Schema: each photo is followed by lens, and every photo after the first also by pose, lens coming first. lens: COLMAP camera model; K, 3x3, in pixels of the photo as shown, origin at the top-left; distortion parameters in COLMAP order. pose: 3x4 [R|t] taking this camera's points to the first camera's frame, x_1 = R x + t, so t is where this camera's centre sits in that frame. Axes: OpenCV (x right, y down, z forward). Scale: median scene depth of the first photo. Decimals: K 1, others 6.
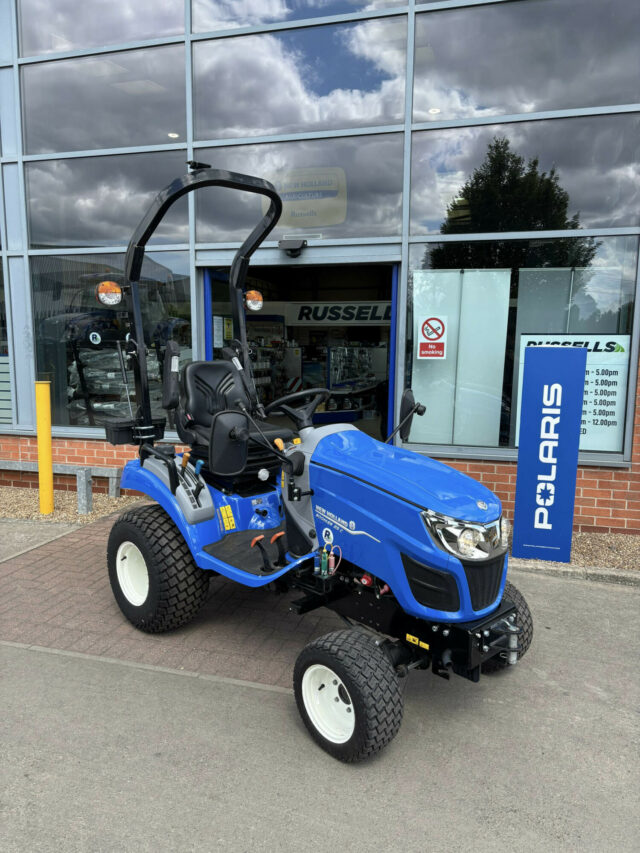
lens RADIAL K [[650.1, 0, 324.4], [0, 650.1, 436.4], [0, 0, 1]] dist [0.001097, -0.001846]
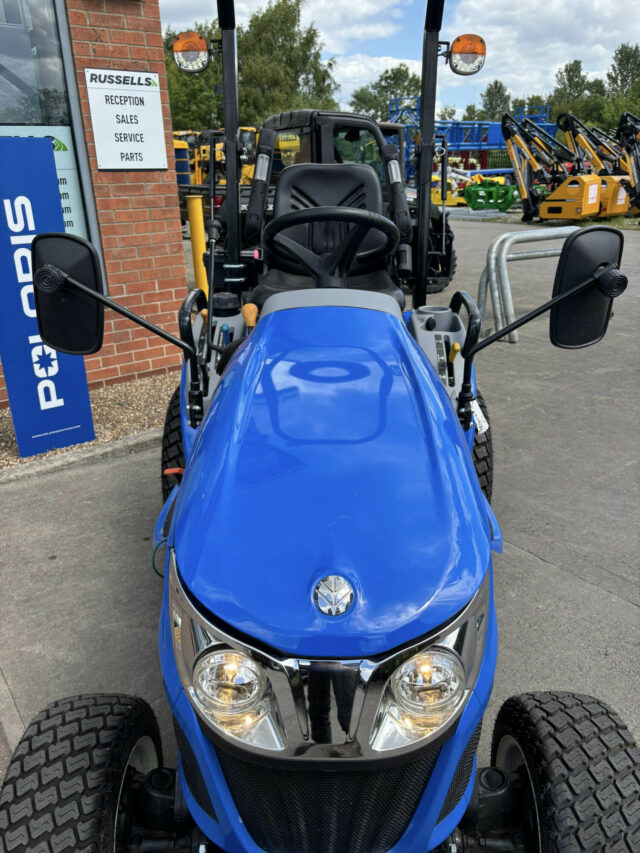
lens RADIAL K [[650.1, 0, 324.4], [0, 650.1, 436.4], [0, 0, 1]] dist [0.001097, -0.001846]
pose [[0.591167, -0.330152, 0.735881, -0.026328], [0.138712, 0.940405, 0.310478, -0.010111], [-0.794531, -0.081469, 0.601733, 0.257799]]
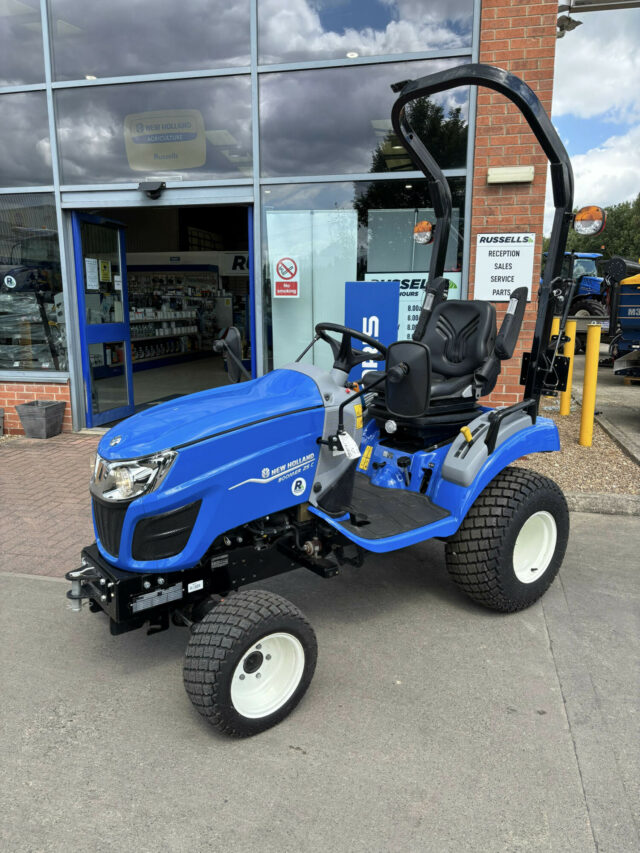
lens RADIAL K [[650.1, 0, 324.4], [0, 650.1, 436.4], [0, 0, 1]] dist [0.001097, -0.001846]
pose [[0.998650, -0.016740, 0.049179, 0.171698], [0.013347, 0.997559, 0.068540, 0.034364], [-0.050206, -0.067791, 0.996436, -0.069162]]
